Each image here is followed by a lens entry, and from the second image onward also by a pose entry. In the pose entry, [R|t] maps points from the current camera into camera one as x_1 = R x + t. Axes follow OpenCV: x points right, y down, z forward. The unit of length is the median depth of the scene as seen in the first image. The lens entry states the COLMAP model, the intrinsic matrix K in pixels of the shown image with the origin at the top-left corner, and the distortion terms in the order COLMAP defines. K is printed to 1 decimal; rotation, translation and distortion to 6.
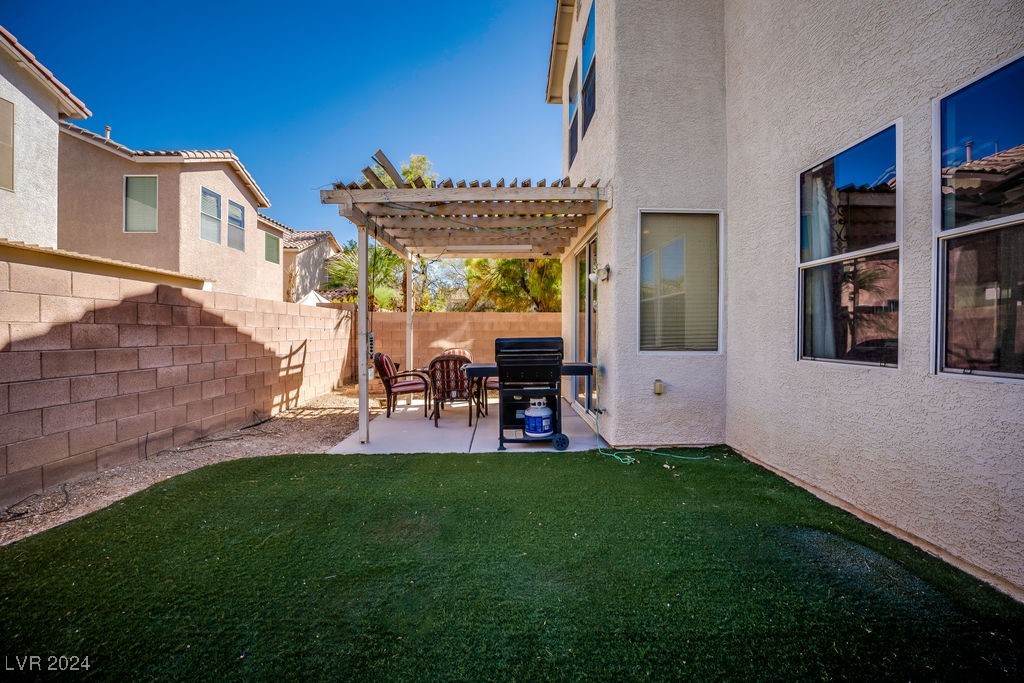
lens RADIAL K [[417.3, 0, 509.0], [0, 417.3, 333.7], [0, 0, 1]] dist [-0.023075, 0.000316]
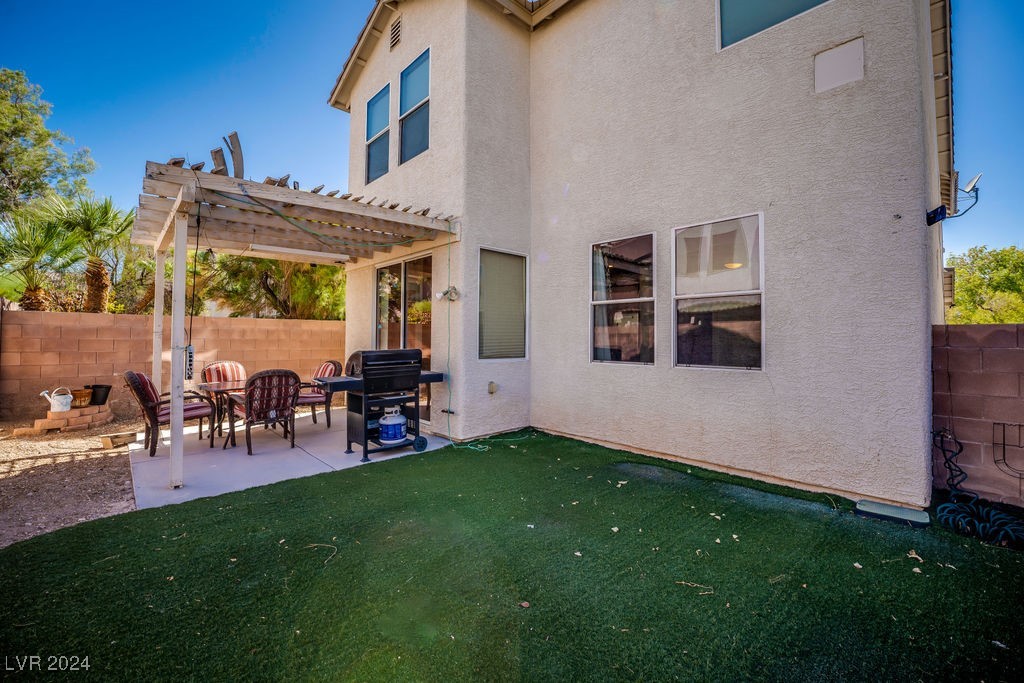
lens RADIAL K [[436.6, 0, 493.0], [0, 436.6, 324.5], [0, 0, 1]] dist [-0.022538, 0.000163]
pose [[0.755046, 0.020177, 0.655361, -0.466748], [0.000240, 0.999518, -0.031049, -0.019962], [-0.655671, 0.023600, 0.754677, -0.008313]]
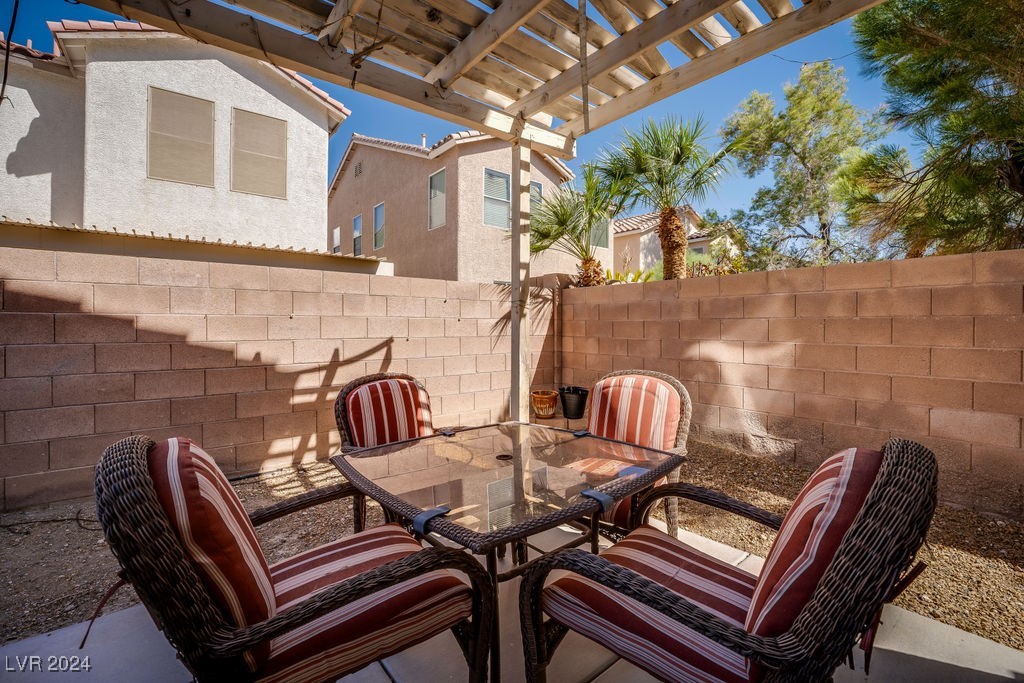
lens RADIAL K [[436.6, 0, 493.0], [0, 436.6, 324.5], [0, 0, 1]] dist [-0.022538, 0.000163]
pose [[0.617078, -0.003975, -0.786892, 0.097132], [-0.000334, 0.999986, -0.005313, -0.001088], [0.786902, 0.003542, 0.617068, 1.113965]]
